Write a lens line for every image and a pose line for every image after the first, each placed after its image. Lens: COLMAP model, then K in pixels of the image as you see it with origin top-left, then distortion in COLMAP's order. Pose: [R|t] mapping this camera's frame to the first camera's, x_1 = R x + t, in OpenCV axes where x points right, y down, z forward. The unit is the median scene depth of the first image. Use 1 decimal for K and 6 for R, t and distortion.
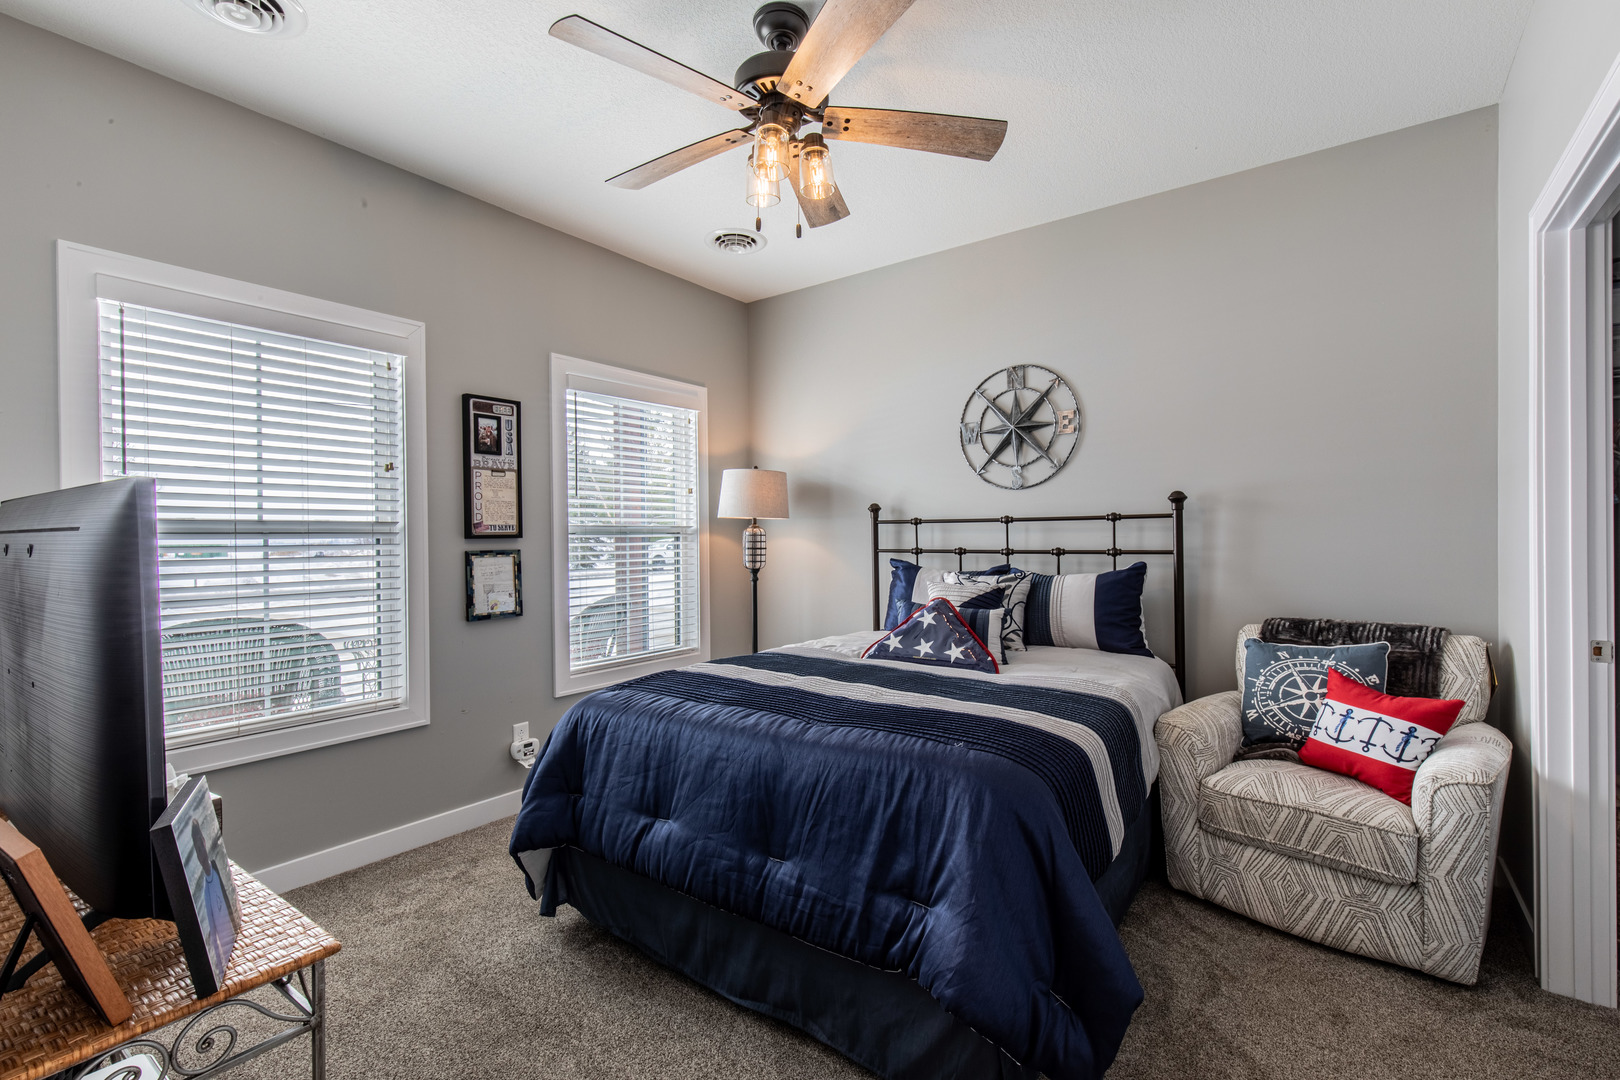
lens RADIAL K [[730.4, 0, 808.6], [0, 730.4, 537.5], [0, 0, 1]] dist [0.004743, -0.000689]
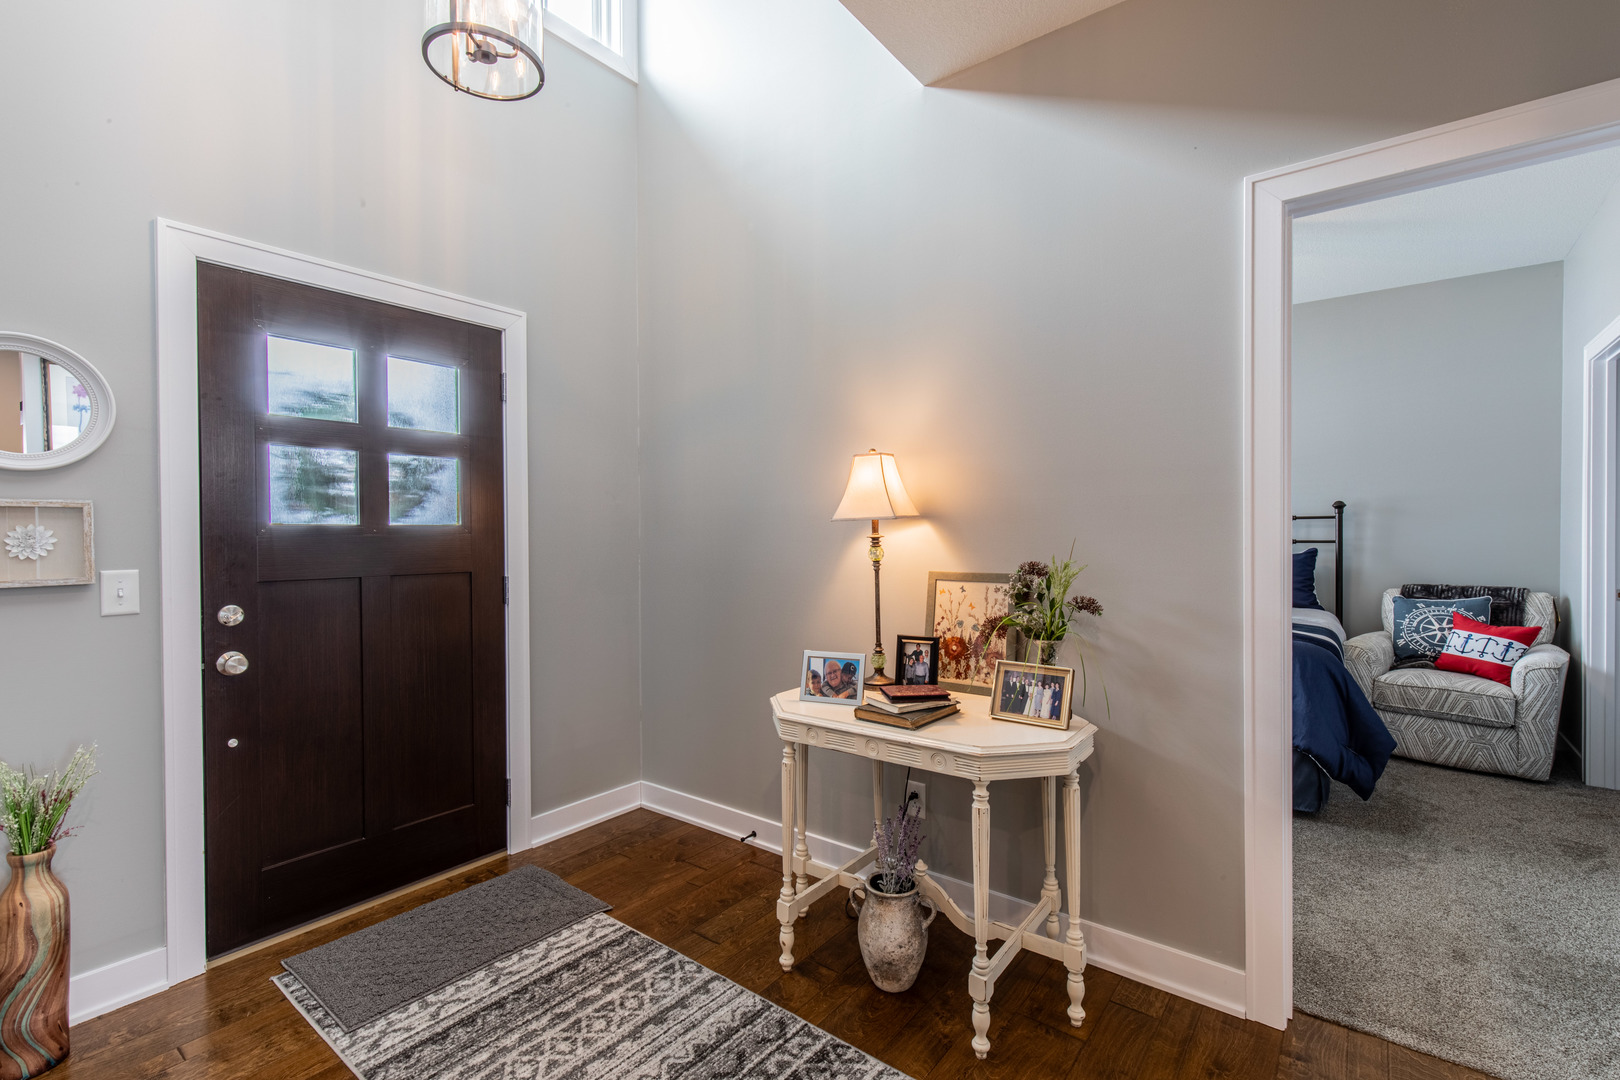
lens RADIAL K [[730.4, 0, 811.3], [0, 730.4, 541.2], [0, 0, 1]] dist [0.004743, -0.000689]
pose [[0.999666, 0.002012, -0.025752, -0.704802], [-0.001736, 0.999941, 0.010729, 0.006330], [0.025772, -0.010680, 0.999611, -0.693034]]
